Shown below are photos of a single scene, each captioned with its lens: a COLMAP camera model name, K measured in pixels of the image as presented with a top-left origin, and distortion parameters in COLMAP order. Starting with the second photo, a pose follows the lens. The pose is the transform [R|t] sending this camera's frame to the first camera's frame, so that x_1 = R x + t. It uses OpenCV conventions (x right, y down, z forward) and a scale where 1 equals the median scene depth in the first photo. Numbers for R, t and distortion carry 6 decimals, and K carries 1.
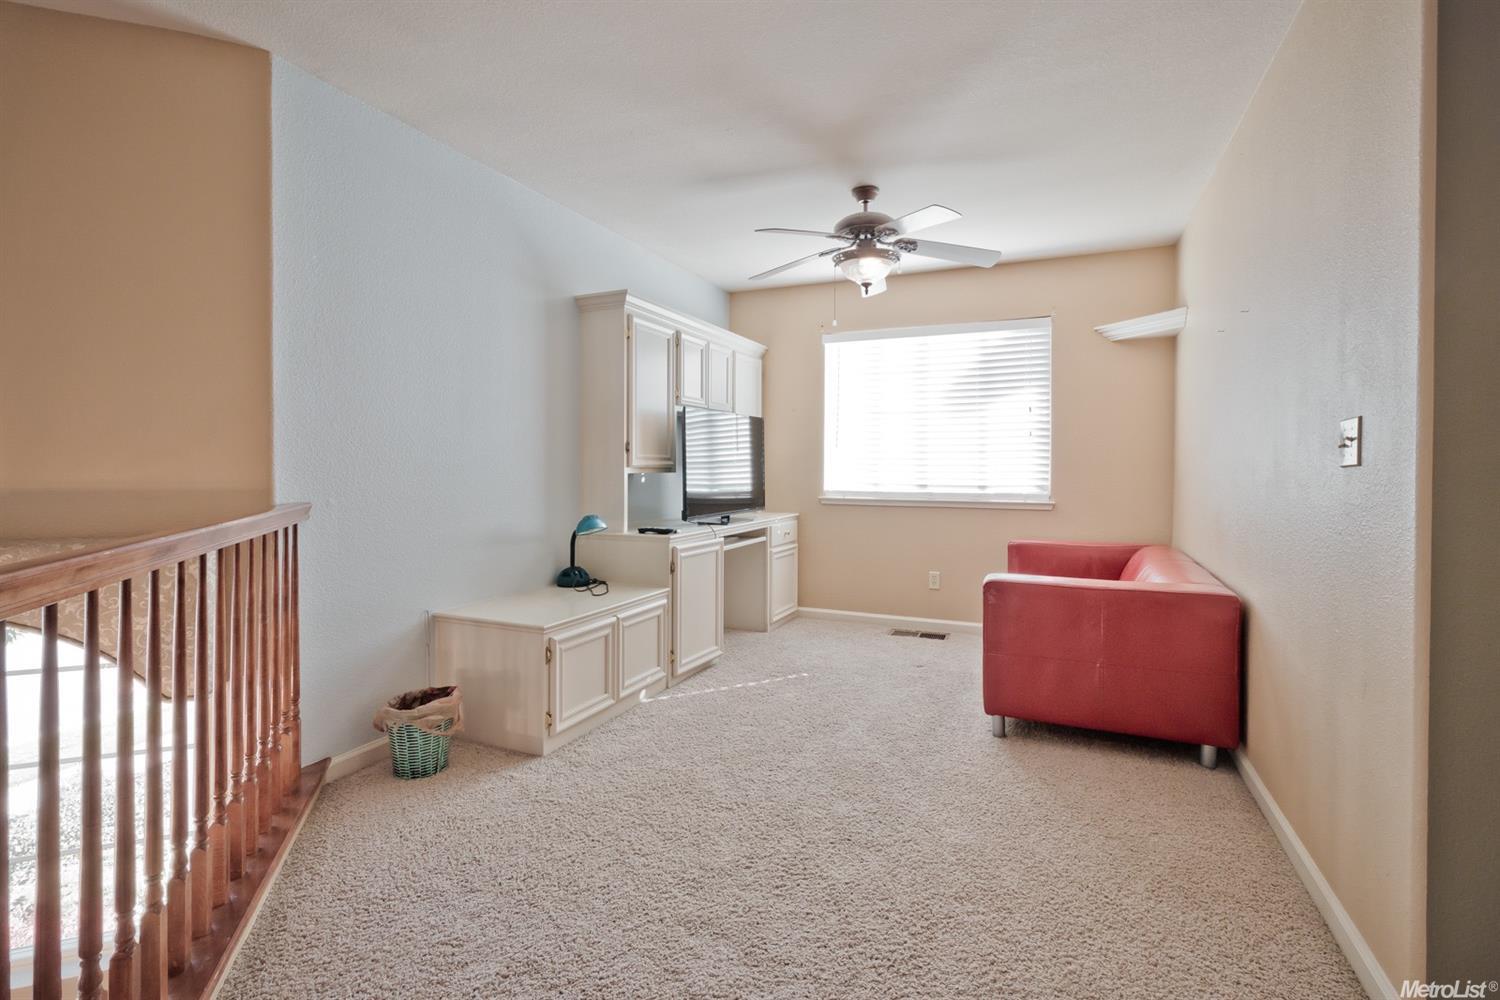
lens RADIAL K [[687.0, 0, 743.5], [0, 687.0, 479.1], [0, 0, 1]] dist [0.002628, 0.000537]
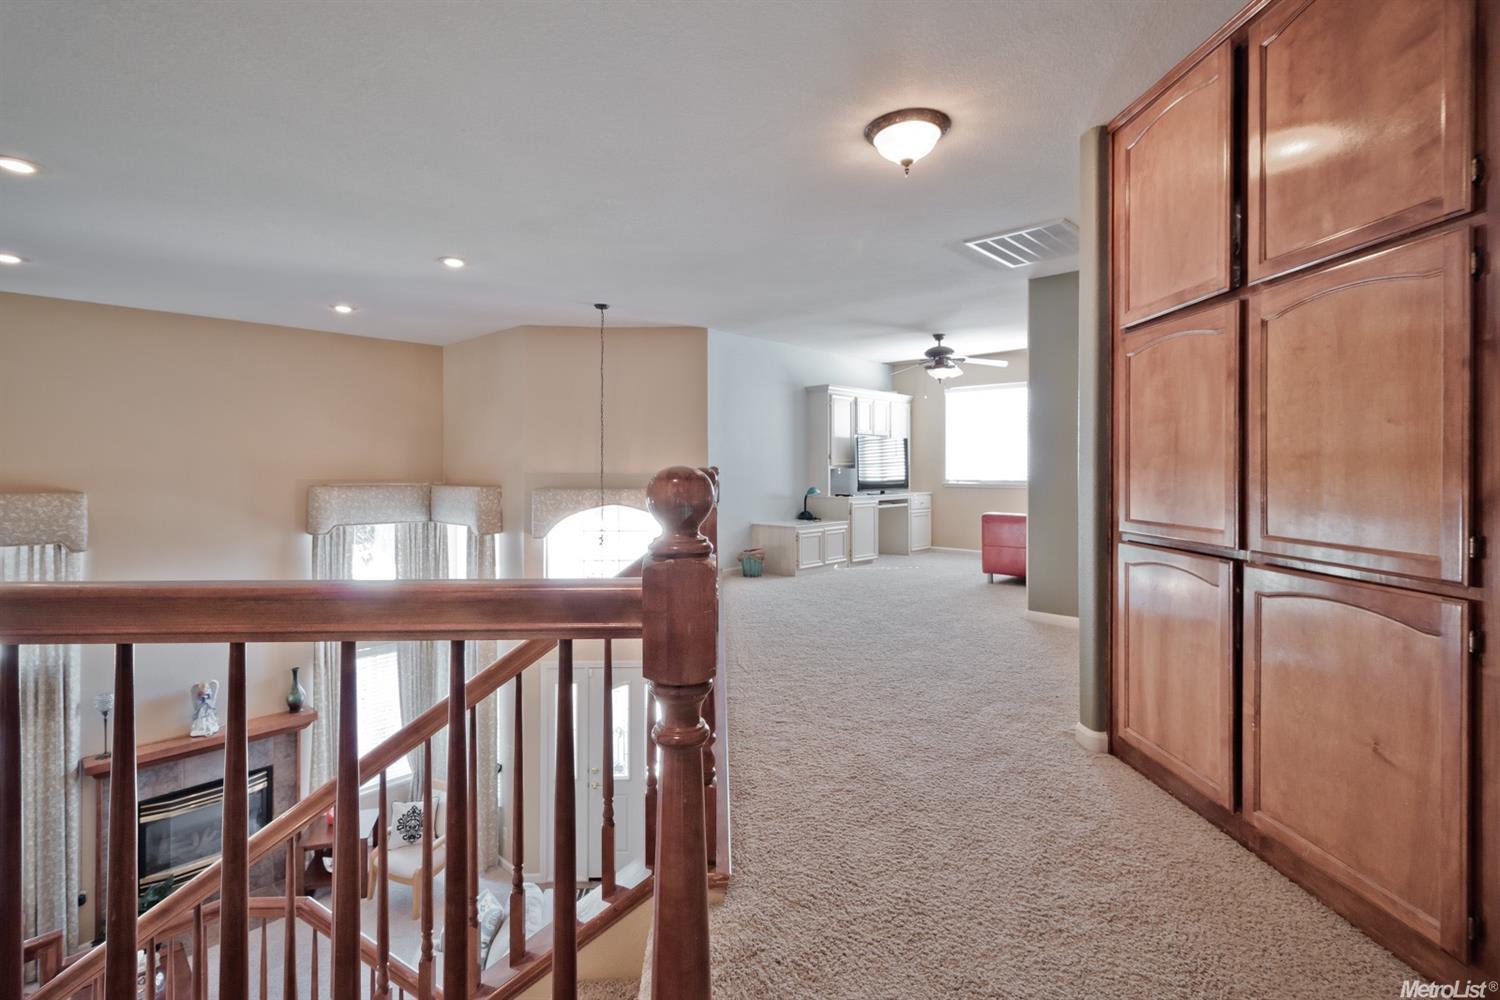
lens RADIAL K [[687.0, 0, 743.5], [0, 687.0, 479.1], [0, 0, 1]] dist [0.002628, 0.000537]
pose [[0.949264, -0.001565, -0.314475, 0.247564], [0.000928, 0.999997, -0.002174, 0.028546], [0.314478, 0.001772, 0.949263, -1.113798]]
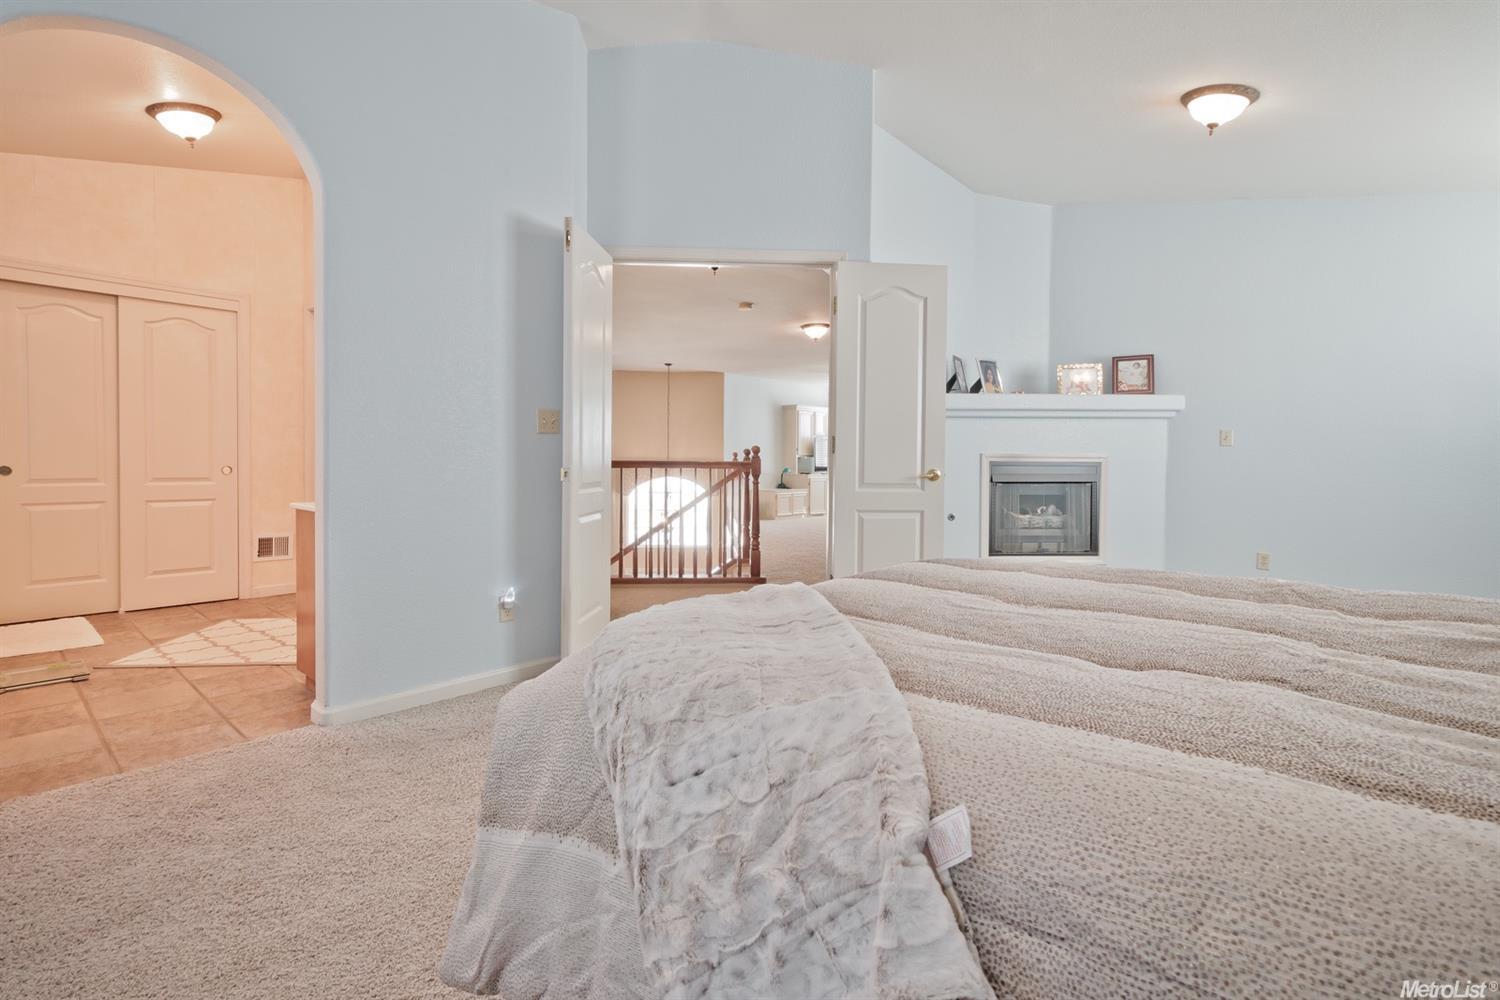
lens RADIAL K [[687.0, 0, 743.5], [0, 687.0, 479.1], [0, 0, 1]] dist [0.002628, 0.000537]
pose [[0.956281, 0.006509, -0.292378, 0.575532], [-0.005427, 0.999975, 0.004509, 0.088857], [0.292400, -0.002725, 0.956292, -2.351667]]
